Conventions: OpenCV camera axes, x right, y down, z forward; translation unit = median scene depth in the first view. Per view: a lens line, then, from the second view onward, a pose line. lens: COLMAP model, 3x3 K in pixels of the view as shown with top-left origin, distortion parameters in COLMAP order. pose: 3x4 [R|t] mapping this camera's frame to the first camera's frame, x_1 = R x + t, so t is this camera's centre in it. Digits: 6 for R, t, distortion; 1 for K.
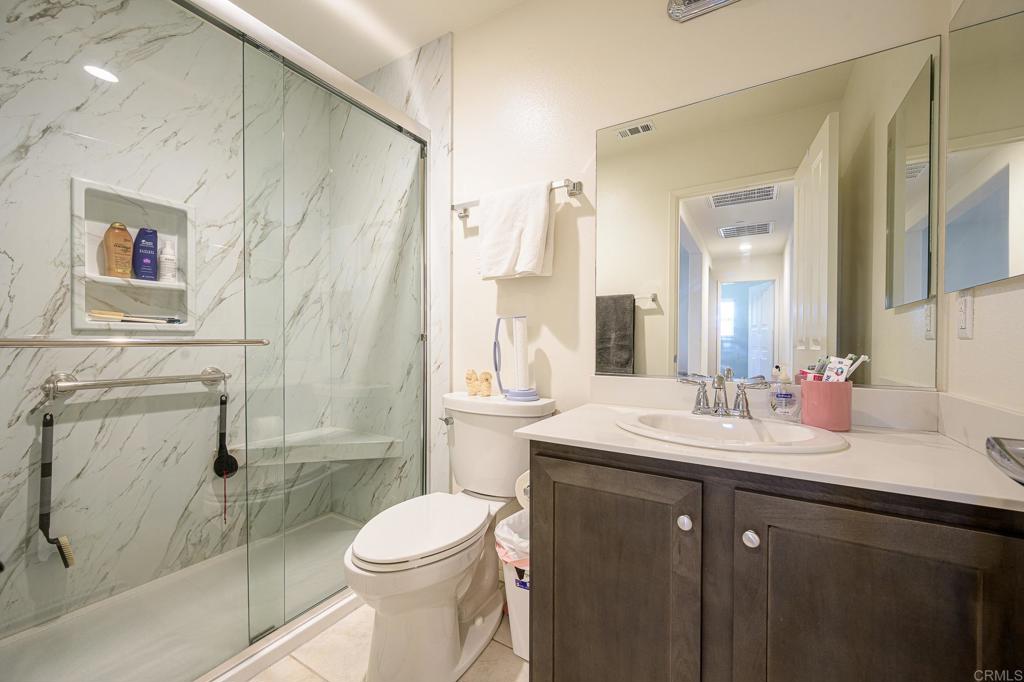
lens RADIAL K [[401.6, 0, 515.8], [0, 401.6, 344.9], [0, 0, 1]] dist [-0.001776, 0.000016]
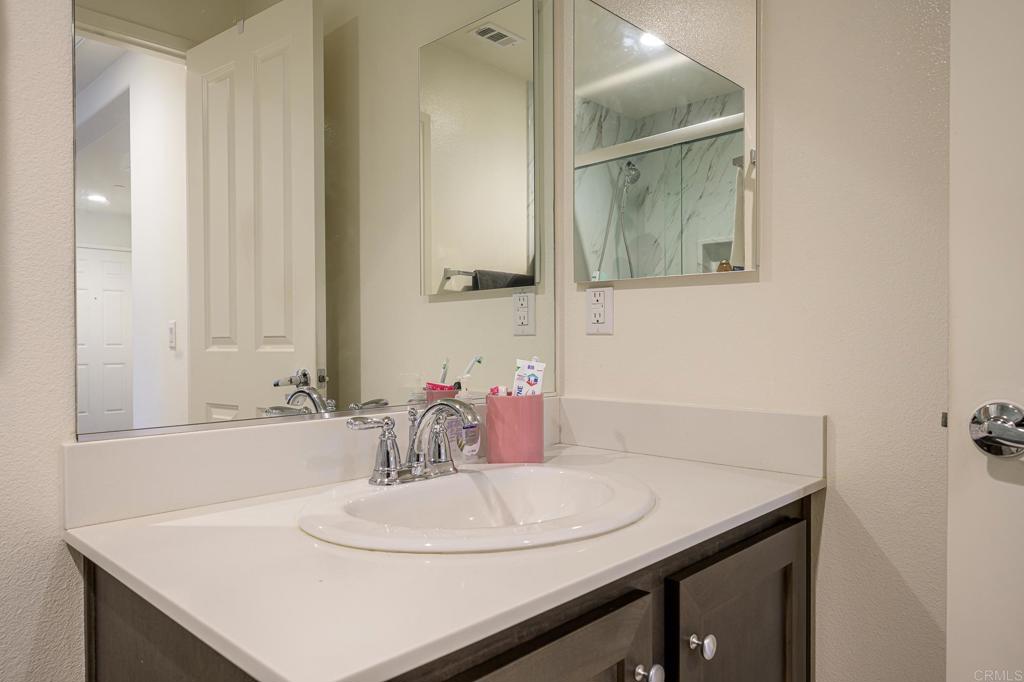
lens RADIAL K [[678.1, 0, 512.0], [0, 678.1, 341.0], [0, 0, 1]] dist [-0.000426, 0.000069]
pose [[0.217992, 0.000401, 0.975950, -0.377752], [0.019111, 0.999806, -0.004680, 0.002208], [-0.975763, 0.019672, 0.217942, 0.768006]]
